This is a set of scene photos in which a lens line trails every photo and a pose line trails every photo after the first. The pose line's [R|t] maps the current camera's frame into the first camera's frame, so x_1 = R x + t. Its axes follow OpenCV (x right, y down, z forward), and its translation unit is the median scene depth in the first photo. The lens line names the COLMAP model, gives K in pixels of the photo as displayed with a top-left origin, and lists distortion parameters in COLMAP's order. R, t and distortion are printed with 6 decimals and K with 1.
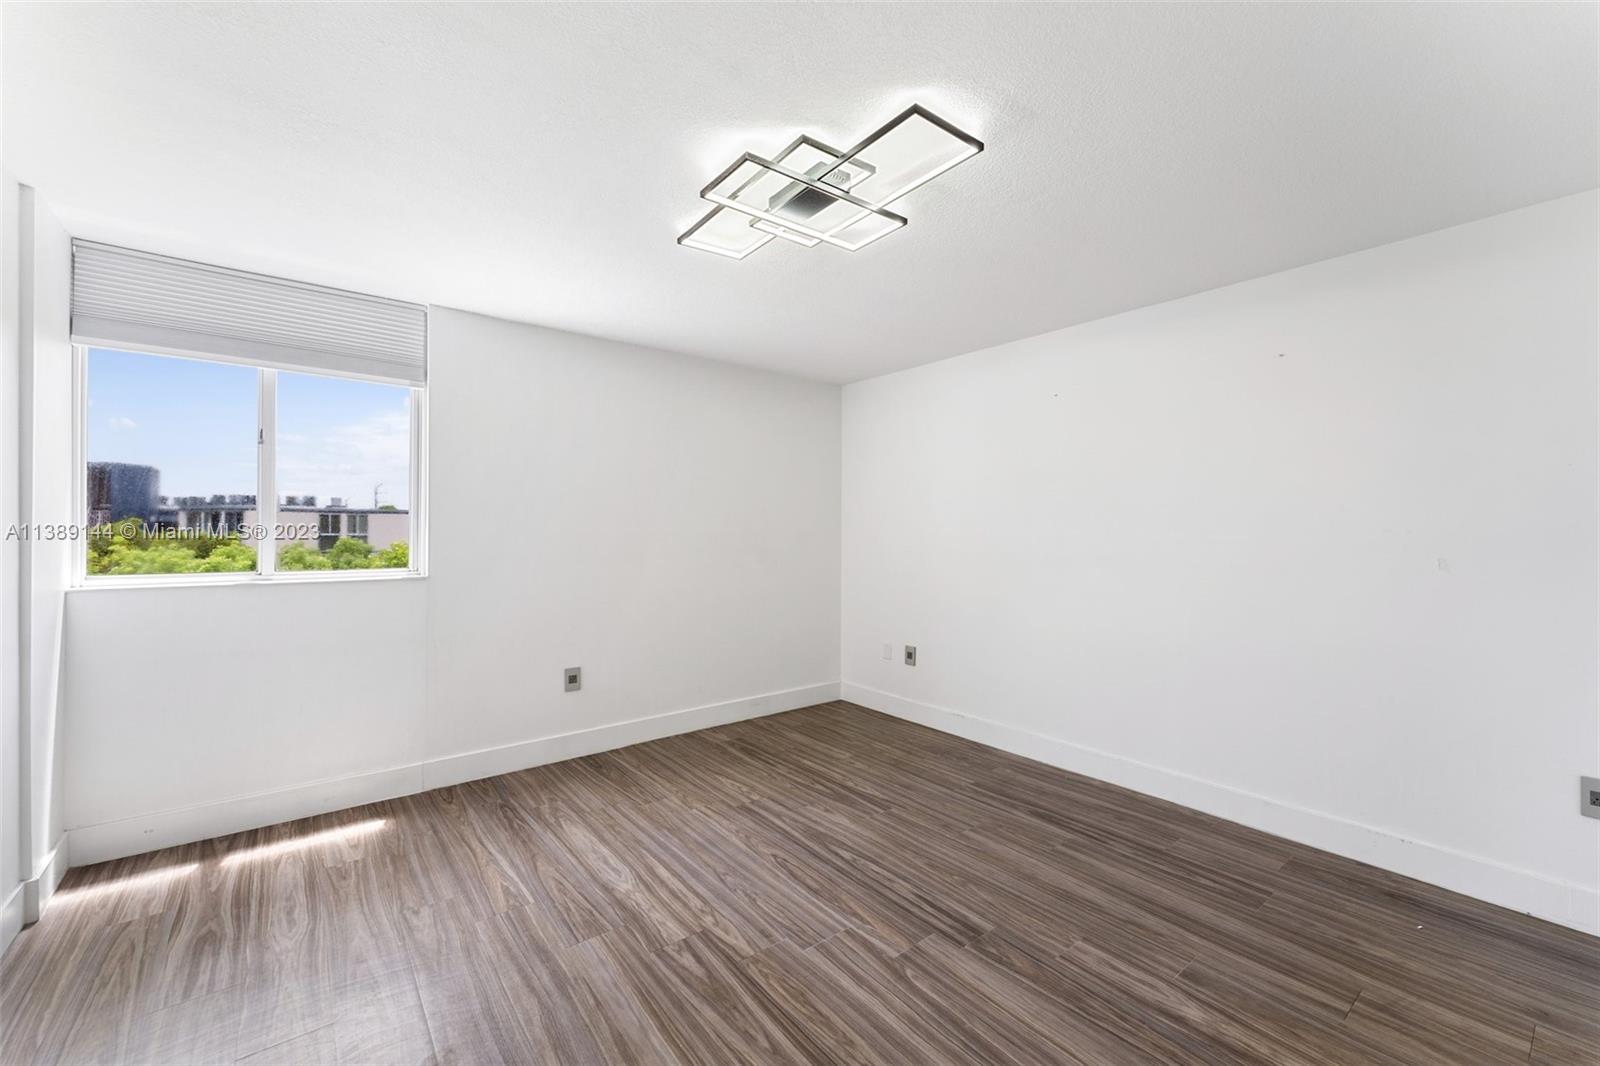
lens RADIAL K [[652.0, 0, 800.8], [0, 652.0, 535.5], [0, 0, 1]] dist [0.001815, 0.000663]
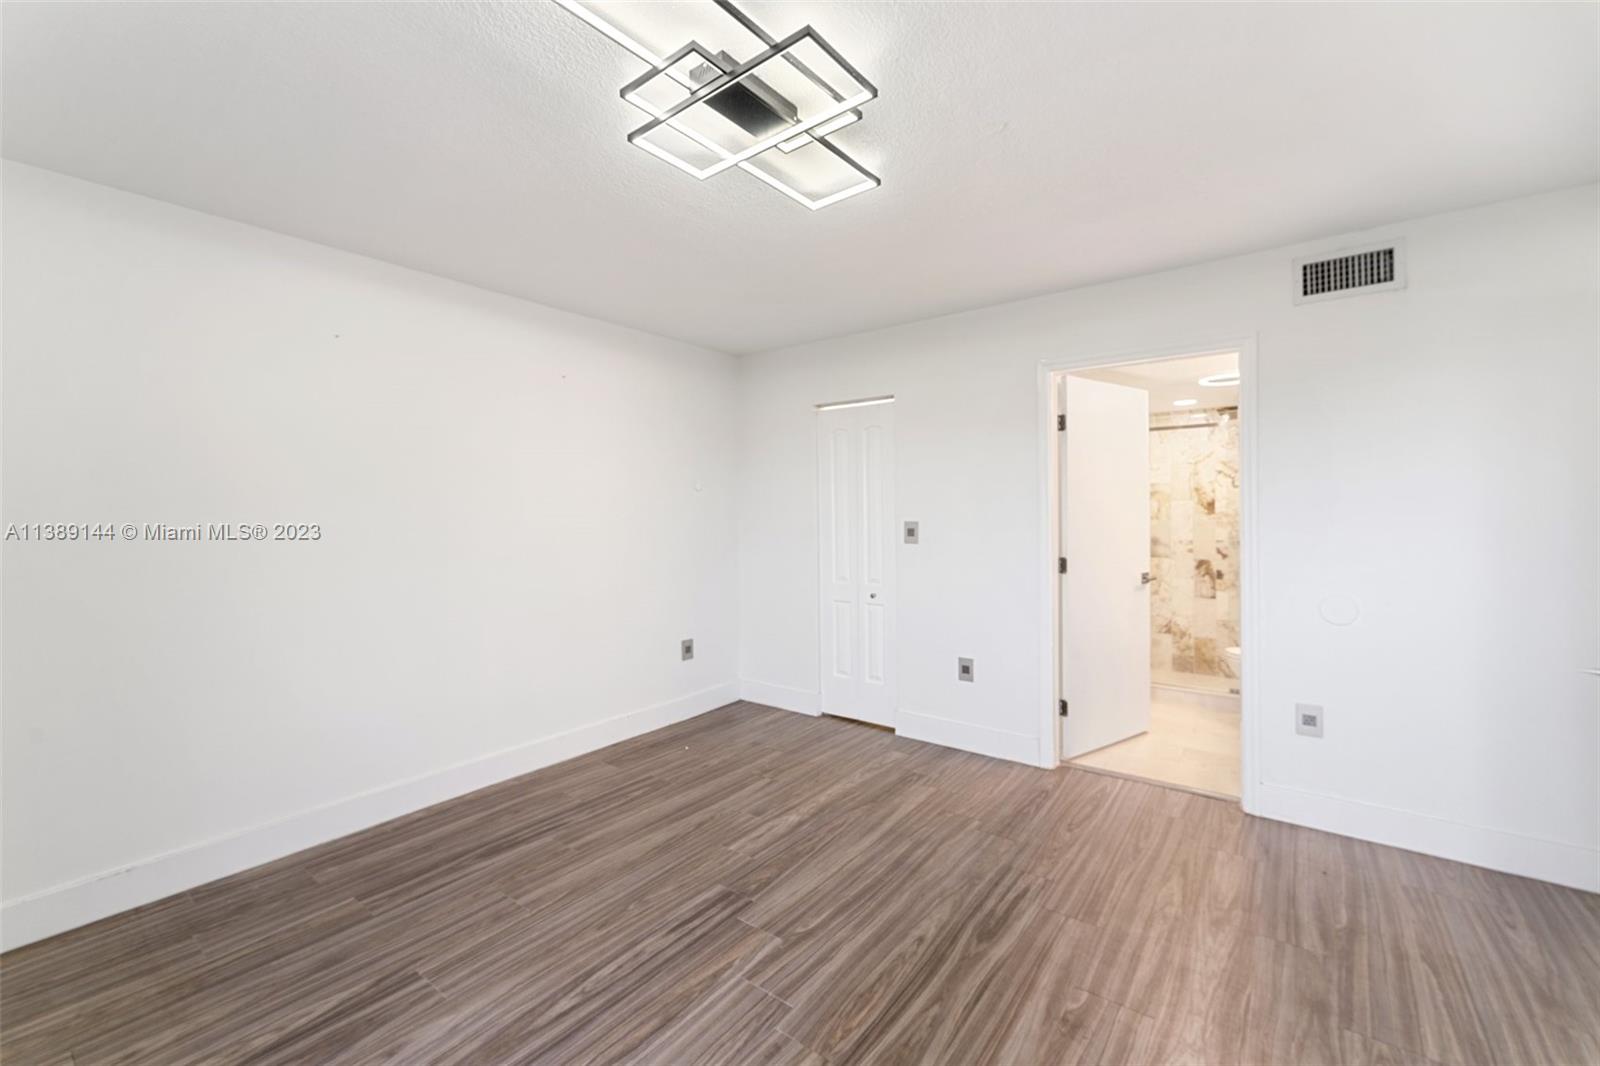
lens RADIAL K [[652.0, 0, 812.9], [0, 652.0, 518.0], [0, 0, 1]] dist [0.001815, 0.000663]
pose [[-0.264090, -0.007121, 0.964472, -0.701135], [0.014762, 0.999826, 0.011424, -0.013272], [-0.964385, 0.017254, -0.263939, 1.014382]]
